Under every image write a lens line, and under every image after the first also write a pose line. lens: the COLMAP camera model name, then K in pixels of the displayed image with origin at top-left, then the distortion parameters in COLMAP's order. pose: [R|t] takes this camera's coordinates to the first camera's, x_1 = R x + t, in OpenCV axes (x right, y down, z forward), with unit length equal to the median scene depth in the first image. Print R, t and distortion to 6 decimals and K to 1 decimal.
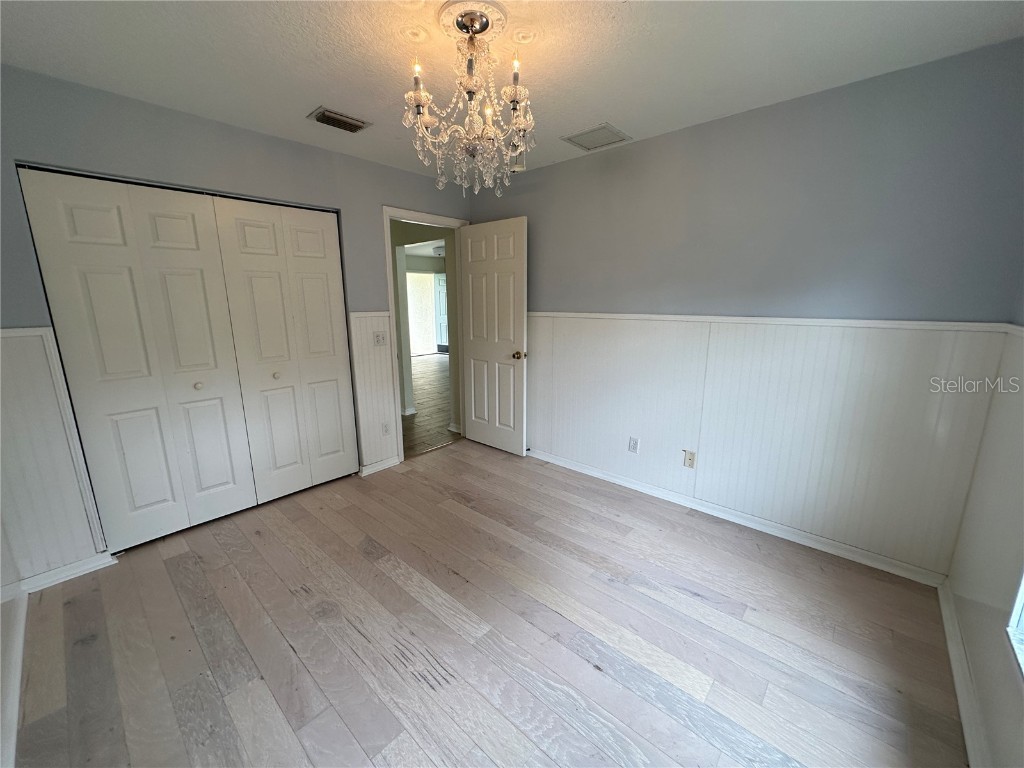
lens RADIAL K [[407.8, 0, 512.8], [0, 407.8, 383.3], [0, 0, 1]] dist [-0.005536, 0.001354]
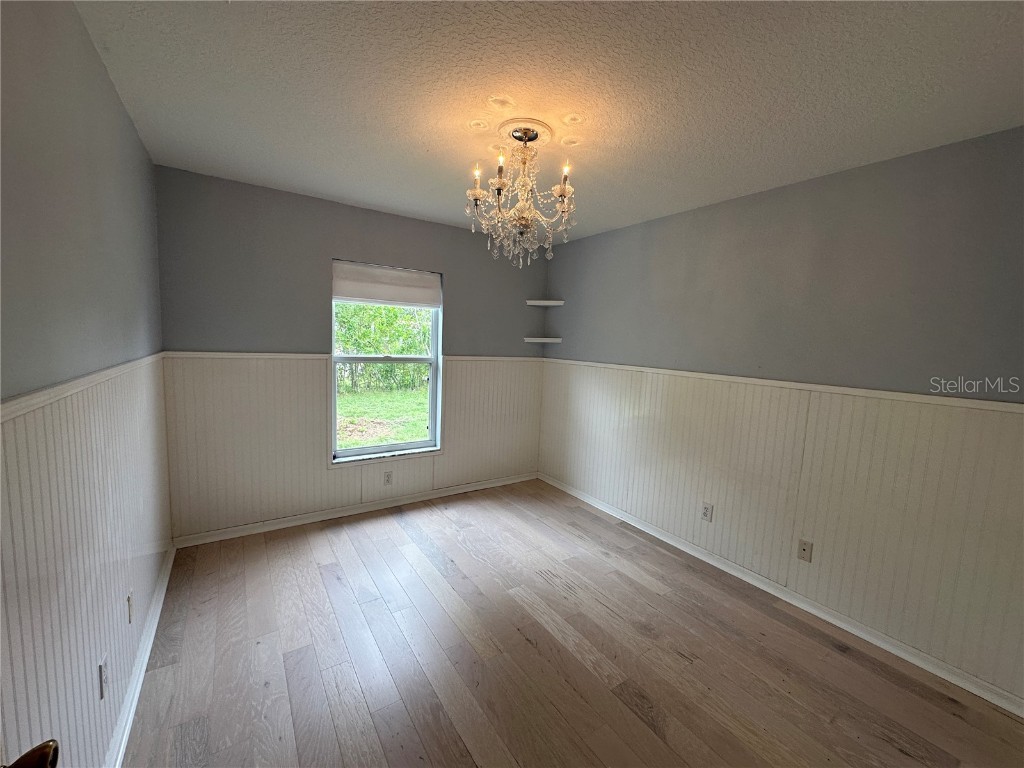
lens RADIAL K [[407.8, 0, 511.3], [0, 407.8, 384.9], [0, 0, 1]] dist [-0.005536, 0.001354]
pose [[-0.968838, -0.062348, 0.239720, -0.323143], [0.013756, 0.952765, 0.303398, -0.421066], [-0.247313, 0.297241, -0.922217, 1.904675]]
